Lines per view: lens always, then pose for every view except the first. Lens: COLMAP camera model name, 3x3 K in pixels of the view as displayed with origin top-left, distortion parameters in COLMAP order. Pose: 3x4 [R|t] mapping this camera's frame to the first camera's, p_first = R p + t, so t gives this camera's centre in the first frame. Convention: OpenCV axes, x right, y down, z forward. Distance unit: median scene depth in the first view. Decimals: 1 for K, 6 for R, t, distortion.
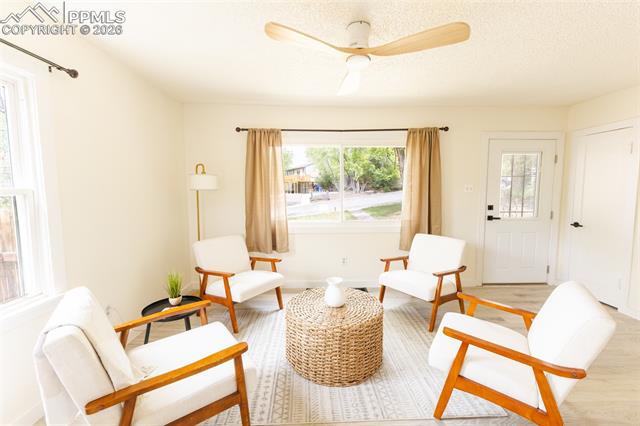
lens RADIAL K [[274.9, 0, 320.4], [0, 274.9, 212.0], [0, 0, 1]] dist [0.003831, 0.000255]
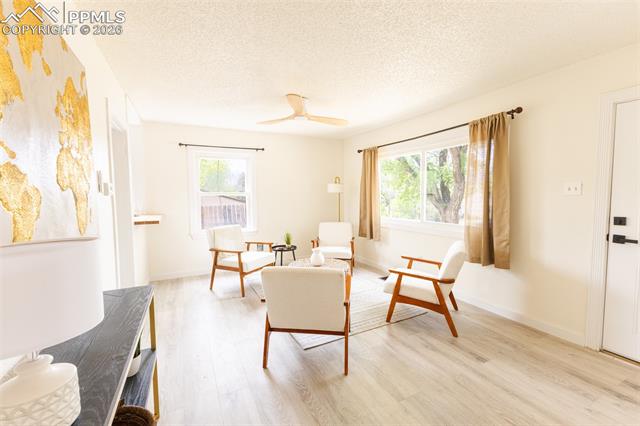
lens RADIAL K [[274.9, 0, 320.4], [0, 274.9, 212.0], [0, 0, 1]] dist [0.003831, 0.000255]
pose [[0.434745, 0.056284, -0.898793, 0.914530], [-0.065130, 0.997397, 0.030956, -0.012706], [0.898195, 0.045080, 0.437279, 0.196433]]
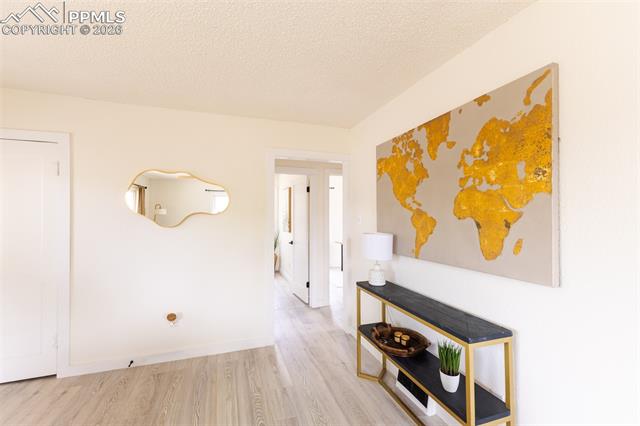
lens RADIAL K [[274.9, 0, 320.4], [0, 274.9, 212.0], [0, 0, 1]] dist [0.003831, 0.000255]
pose [[-0.315592, 0.015000, 0.948776, 0.100095], [0.077439, 0.996947, 0.009997, -0.044232], [-0.945730, 0.076627, -0.315791, 0.440226]]
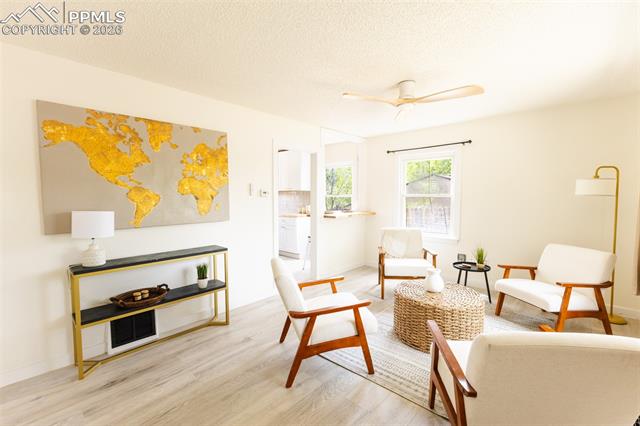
lens RADIAL K [[274.9, 0, 320.4], [0, 274.9, 212.0], [0, 0, 1]] dist [0.003831, 0.000255]
pose [[-0.686777, 0.042539, -0.725623, 0.778475], [-0.056868, 0.992082, 0.111983, -0.069984], [0.724641, 0.118172, -0.678919, 0.883207]]
